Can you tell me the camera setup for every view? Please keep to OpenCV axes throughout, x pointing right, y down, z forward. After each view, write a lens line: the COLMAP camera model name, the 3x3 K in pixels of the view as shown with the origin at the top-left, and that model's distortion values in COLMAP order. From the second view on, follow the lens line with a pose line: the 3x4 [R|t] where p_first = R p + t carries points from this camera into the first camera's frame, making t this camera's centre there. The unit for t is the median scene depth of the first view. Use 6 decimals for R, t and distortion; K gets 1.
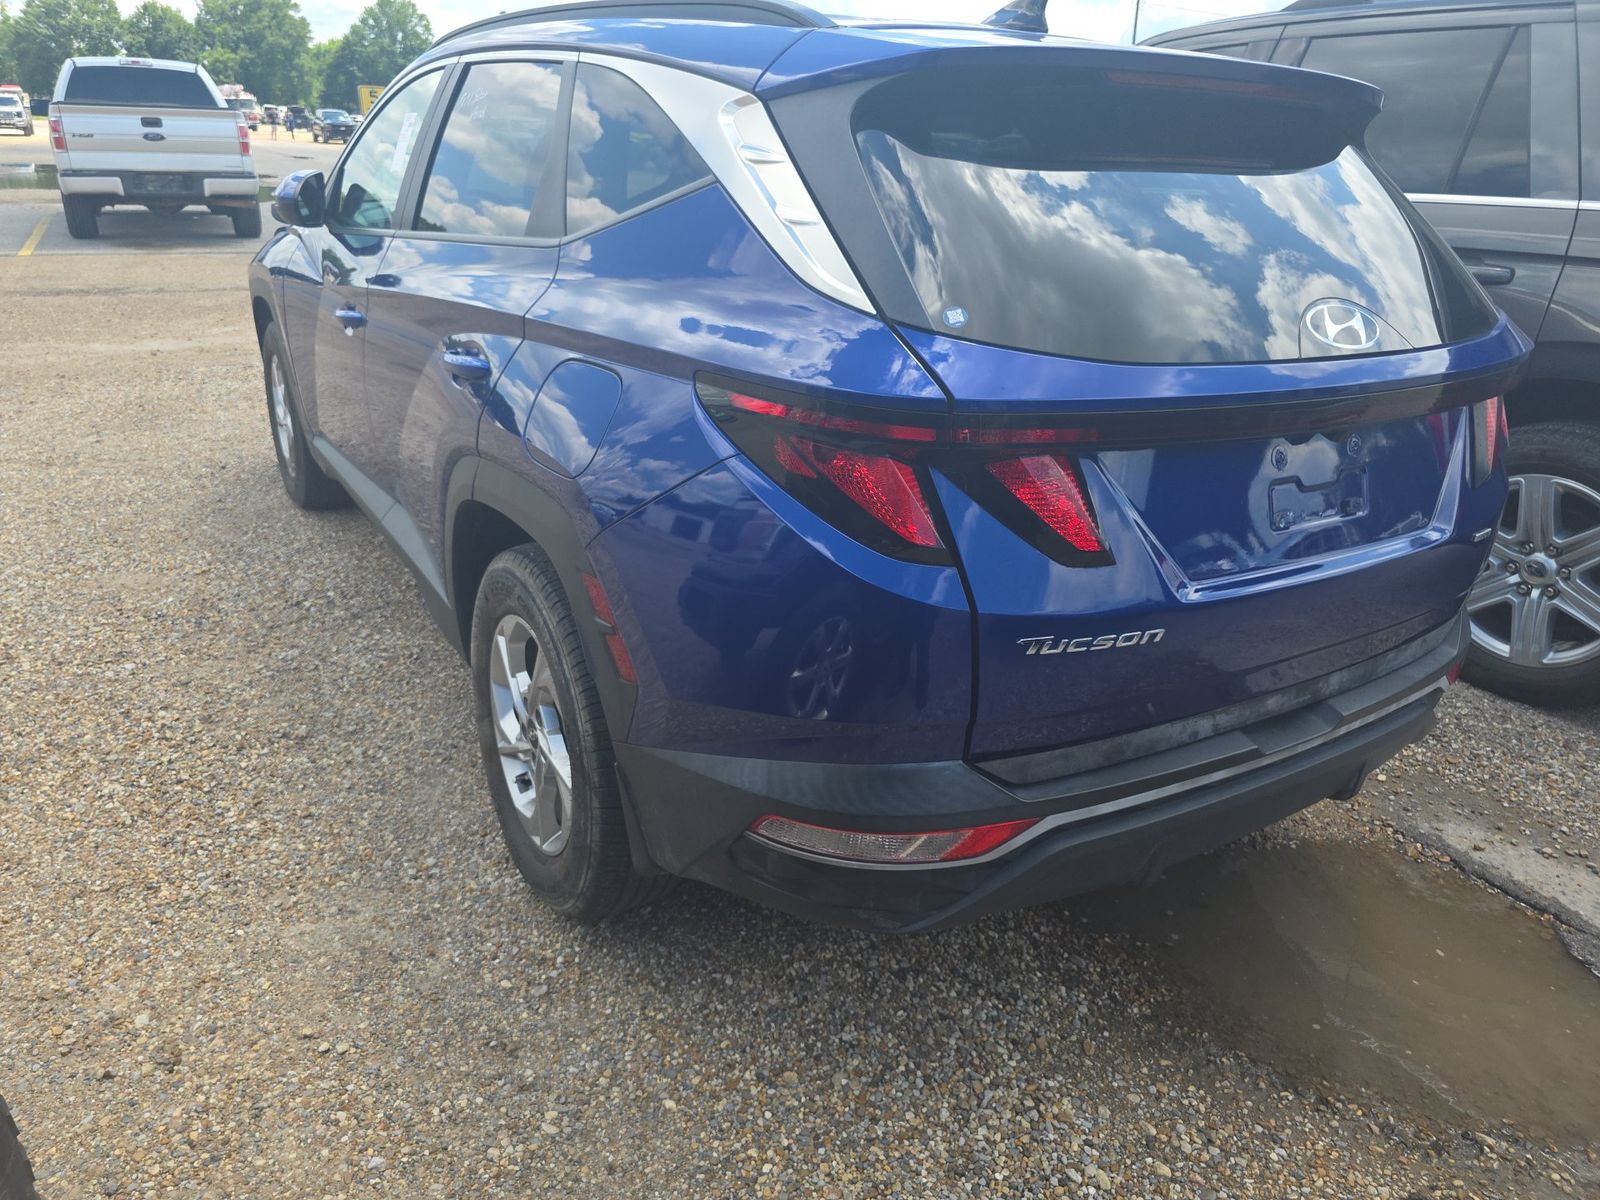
lens RADIAL K [[1115.7, 0, 807.2], [0, 1115.7, 602.8], [0, 0, 1]] dist [0.061520, -0.063336]
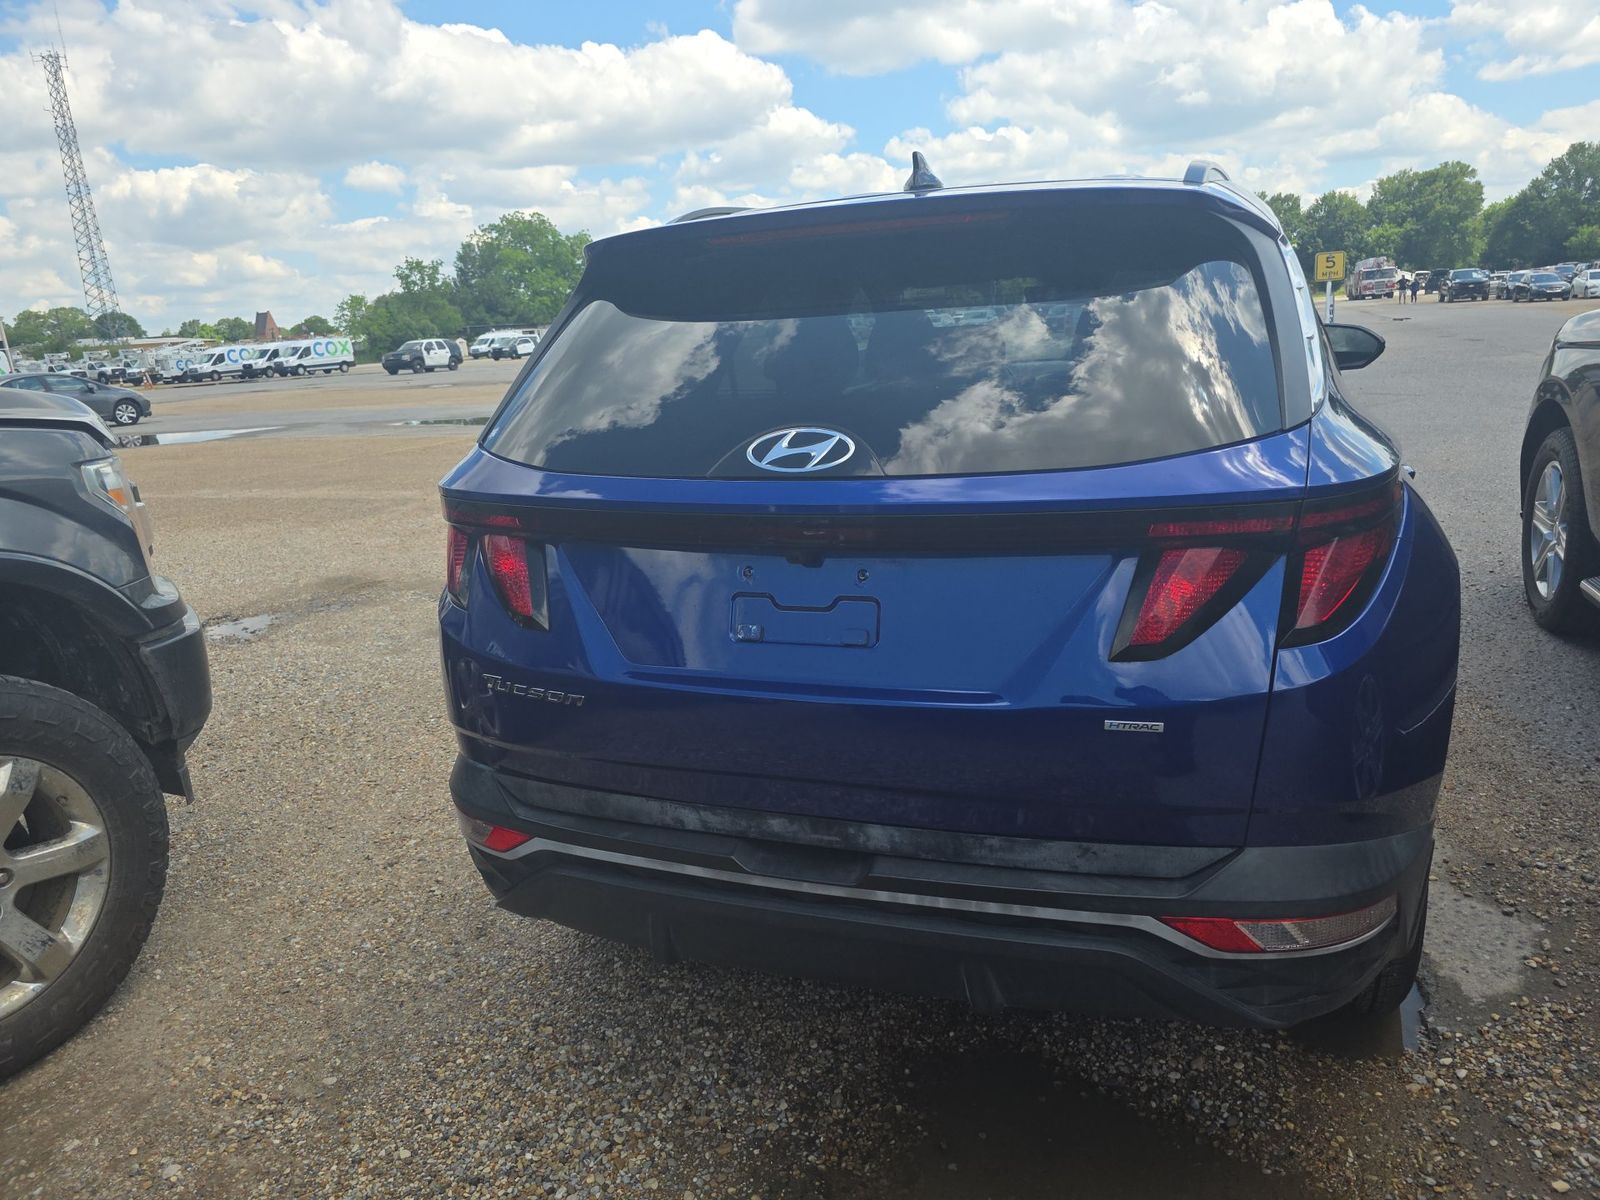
lens RADIAL K [[1115.7, 0, 807.2], [0, 1115.7, 602.8], [0, 0, 1]] dist [0.061520, -0.063336]
pose [[0.593848, 0.116045, -0.796165, 0.188671], [-0.221563, 0.974871, -0.023169, -0.013224], [0.773469, 0.190159, 0.604636, 0.064512]]
